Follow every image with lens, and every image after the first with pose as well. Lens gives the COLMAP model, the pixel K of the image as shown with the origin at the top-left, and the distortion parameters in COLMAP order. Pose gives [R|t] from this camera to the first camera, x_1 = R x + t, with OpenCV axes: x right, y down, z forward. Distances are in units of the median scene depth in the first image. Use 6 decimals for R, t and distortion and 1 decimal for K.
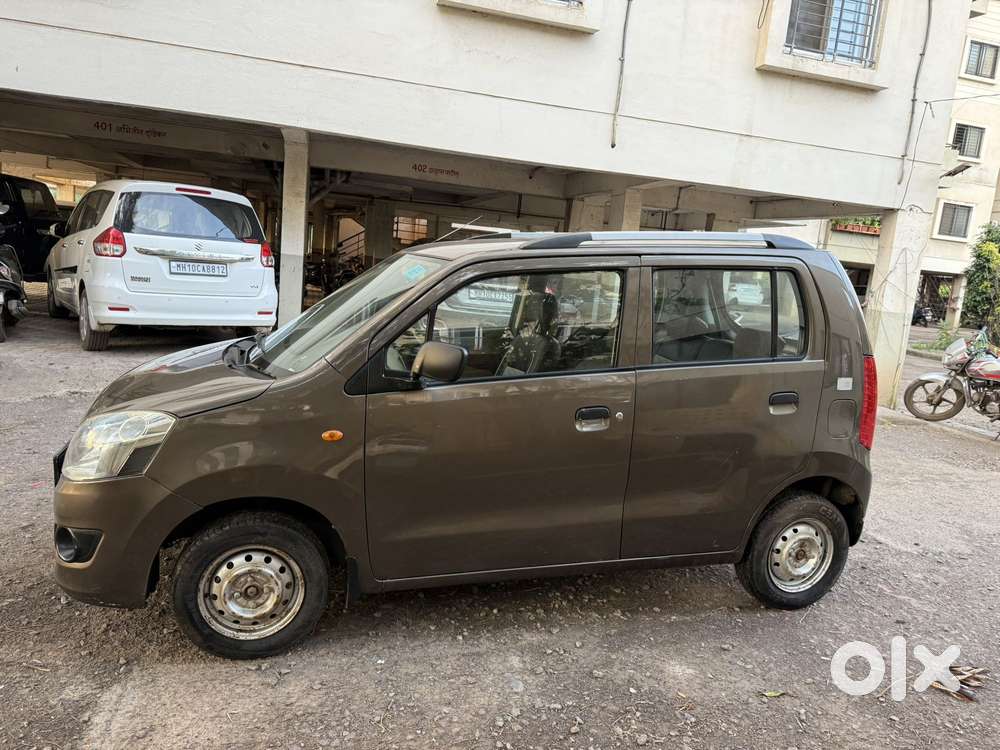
lens RADIAL K [[695.0, 0, 499.1], [0, 695.0, 379.5], [0, 0, 1]] dist [0.008046, -0.023585]
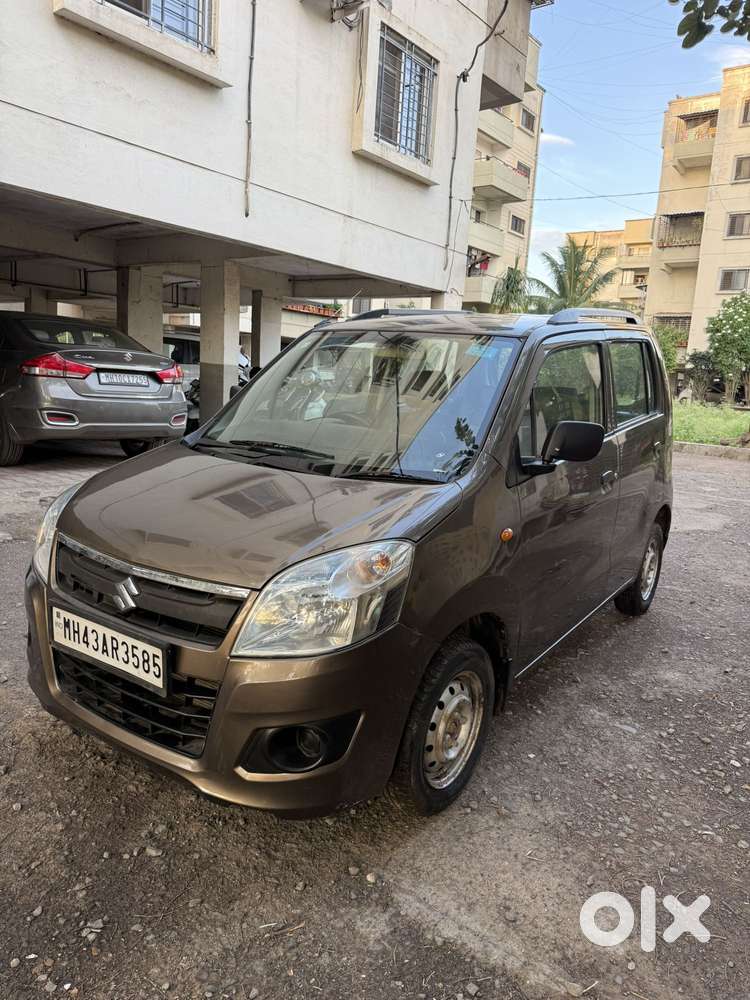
lens RADIAL K [[695.0, 0, 375.2], [0, 695.0, 499.5], [0, 0, 1]] dist [0.008046, -0.023585]
pose [[0.793252, -0.148229, 0.590576, -0.749860], [0.111302, 0.988873, 0.098699, -0.060540], [-0.598635, -0.012561, 0.800924, 0.306070]]
